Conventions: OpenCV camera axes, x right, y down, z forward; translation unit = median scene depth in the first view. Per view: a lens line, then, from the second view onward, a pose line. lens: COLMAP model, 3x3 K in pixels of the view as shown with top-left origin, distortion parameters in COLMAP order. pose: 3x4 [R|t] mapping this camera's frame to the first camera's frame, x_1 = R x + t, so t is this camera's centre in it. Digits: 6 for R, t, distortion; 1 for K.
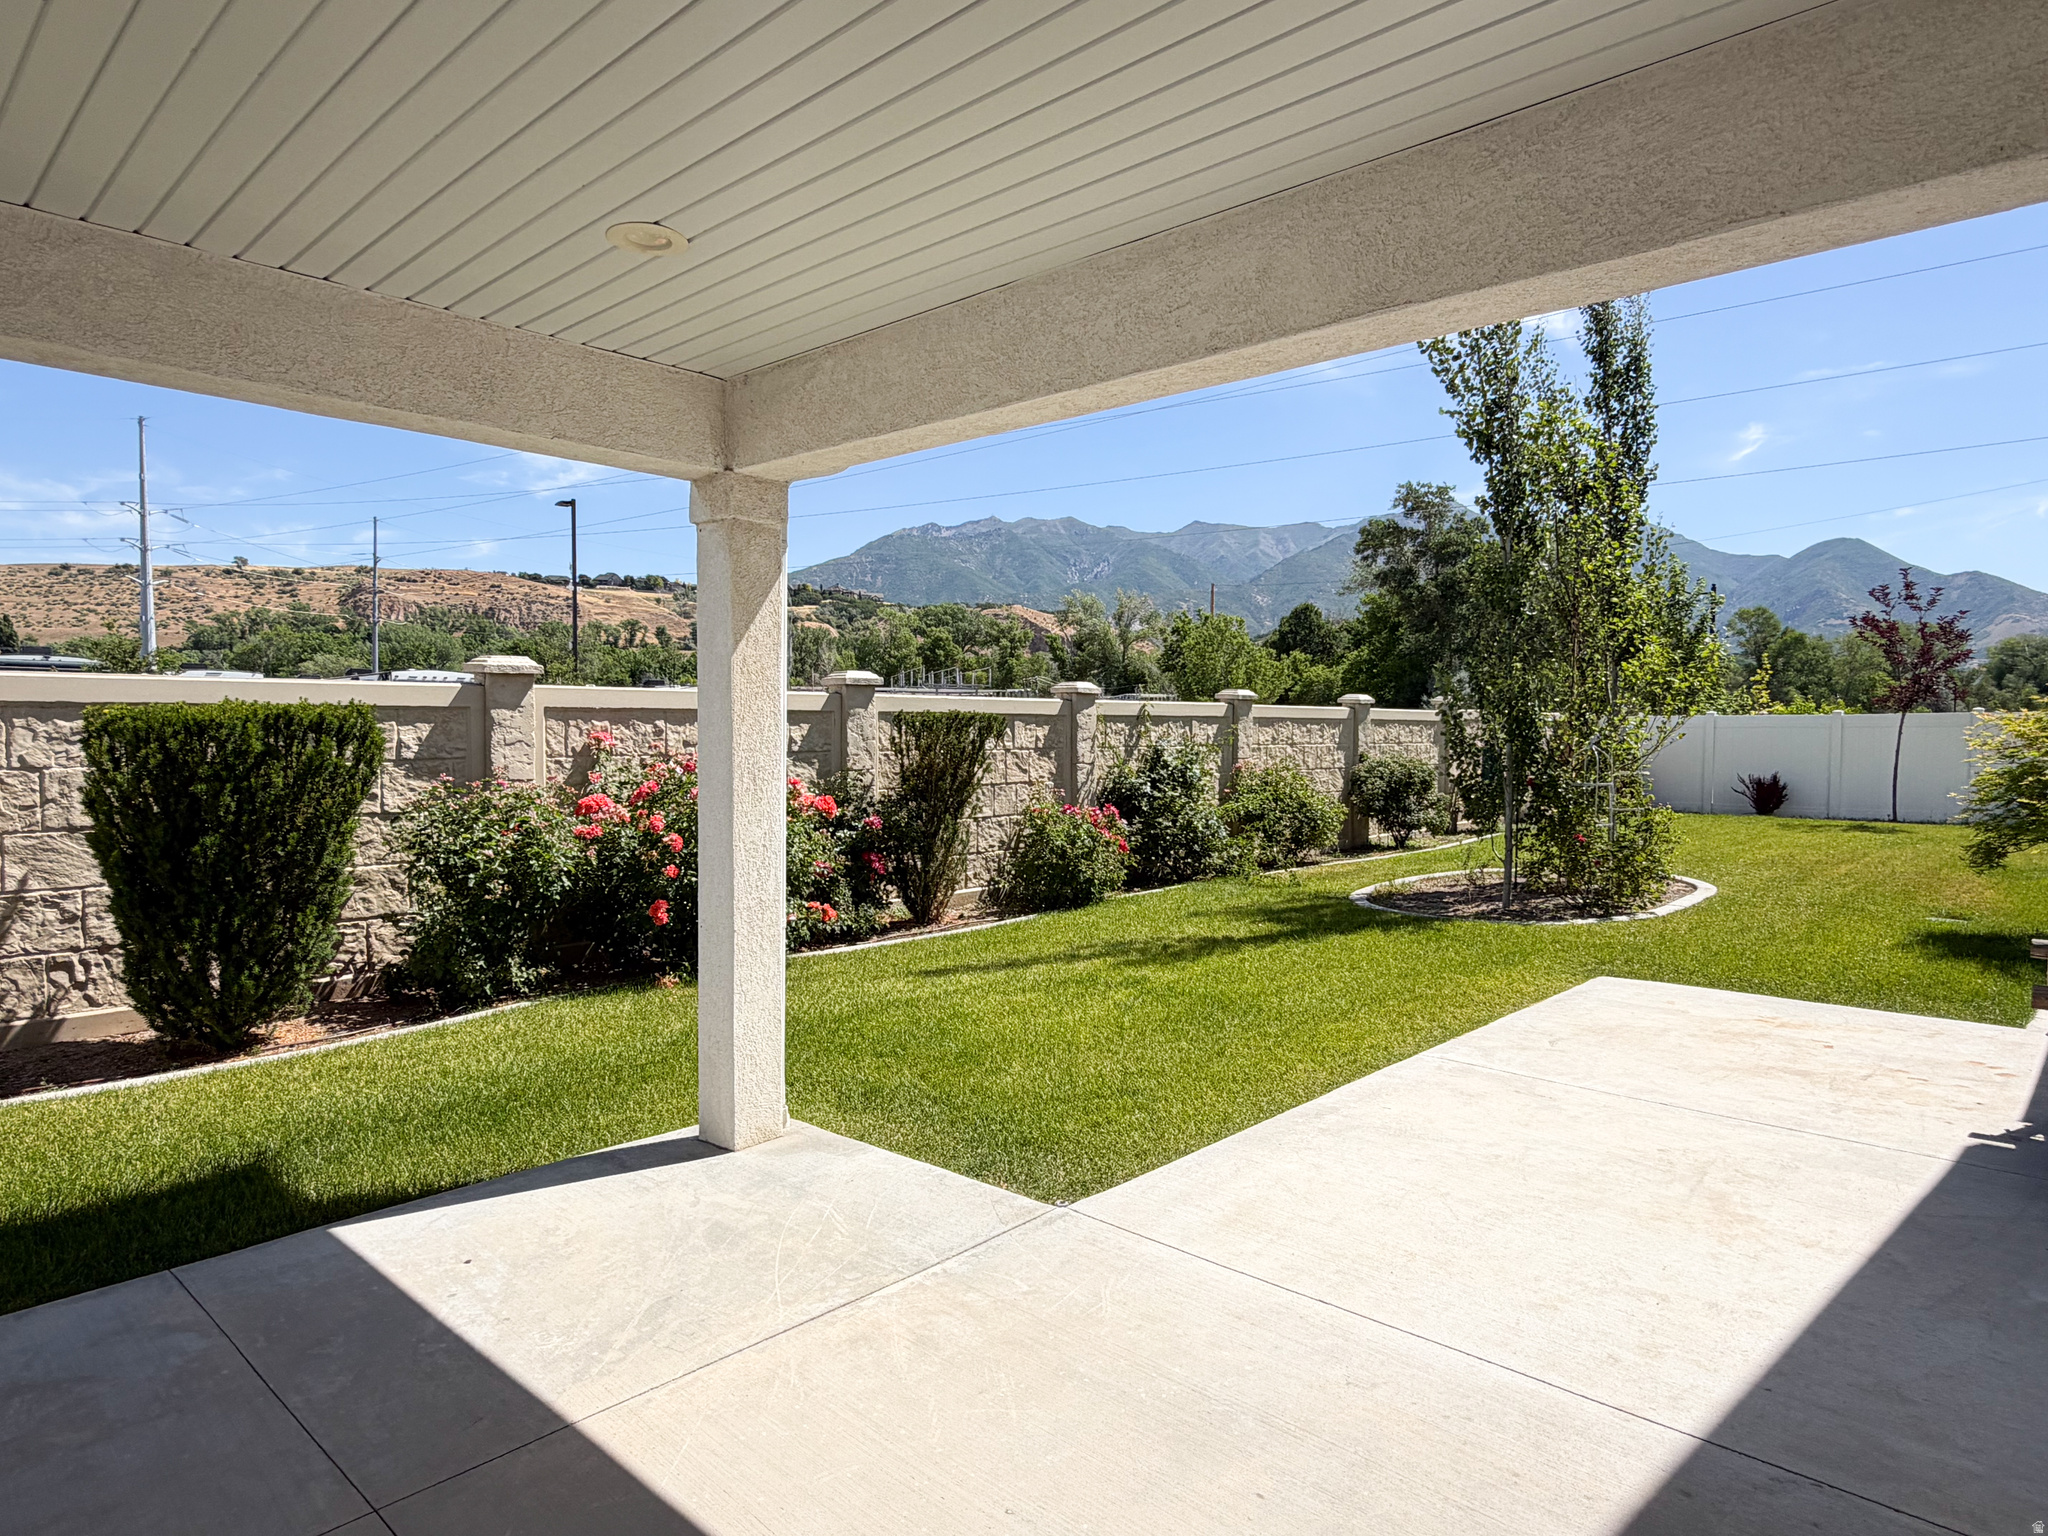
lens RADIAL K [[1189.2, 0, 1024.0], [0, 1189.2, 768.0], [0, 0, 1]] dist [0.000818, -0.011678]
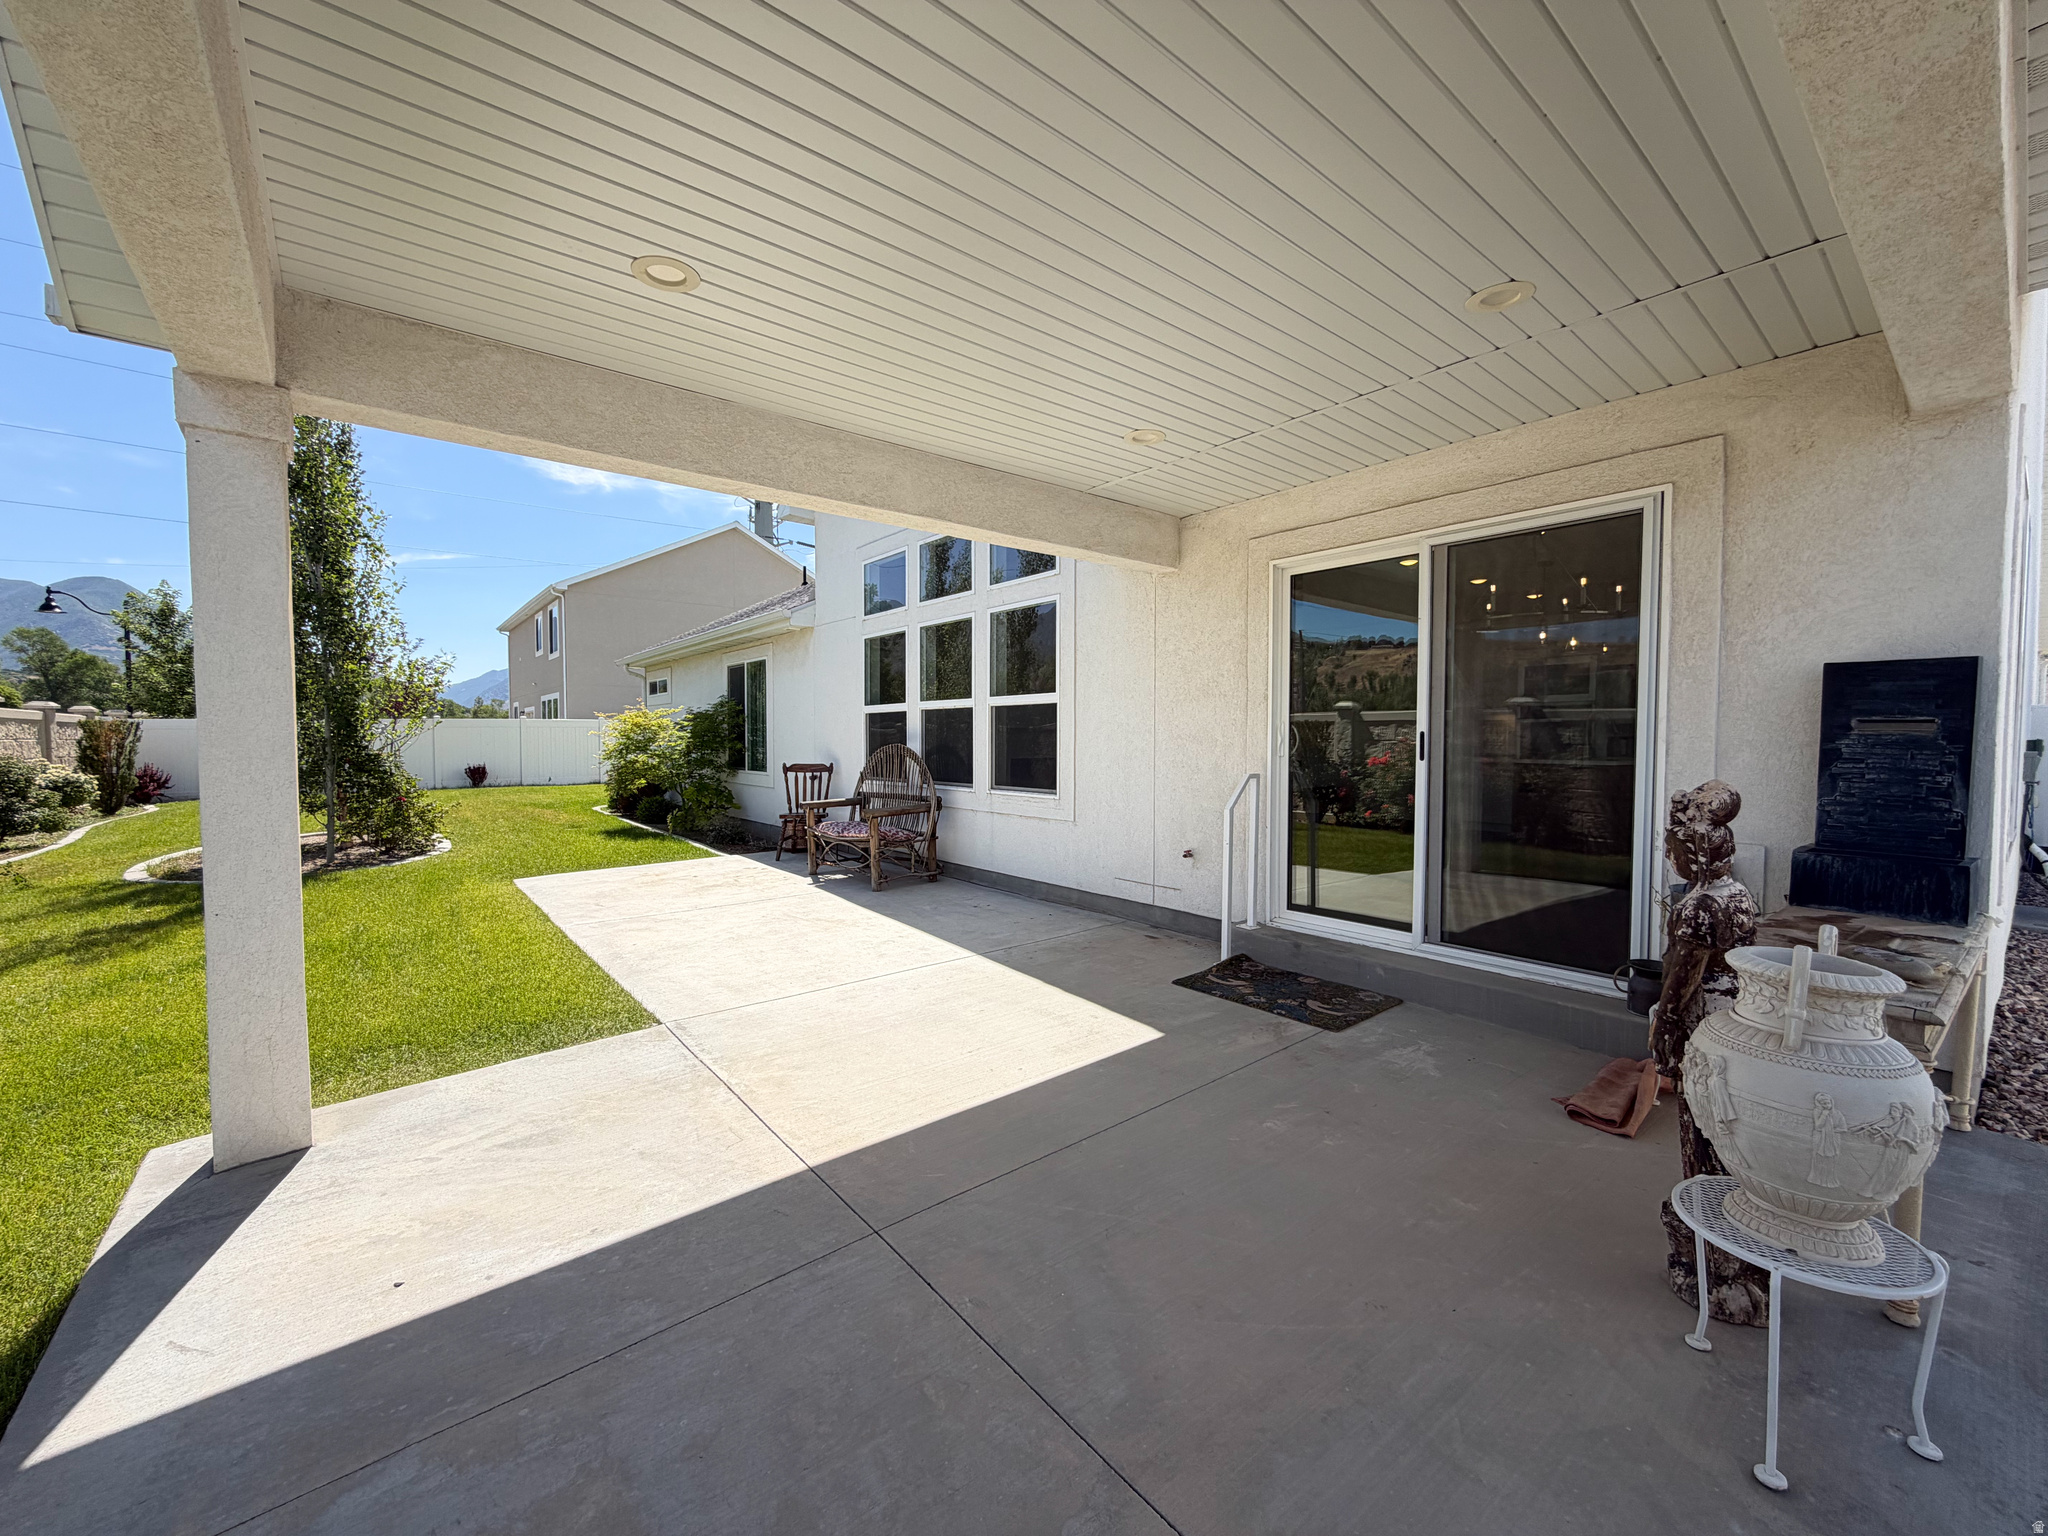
lens RADIAL K [[821.1, 0, 1028.4], [0, 821.1, 776.4], [0, 0, 1]] dist [-0.000185, -0.000149]
pose [[0.131547, -0.058104, 0.989606, -0.836151], [0.044106, 0.997635, 0.052712, 0.032950], [-0.990328, 0.036713, 0.133799, 0.390861]]
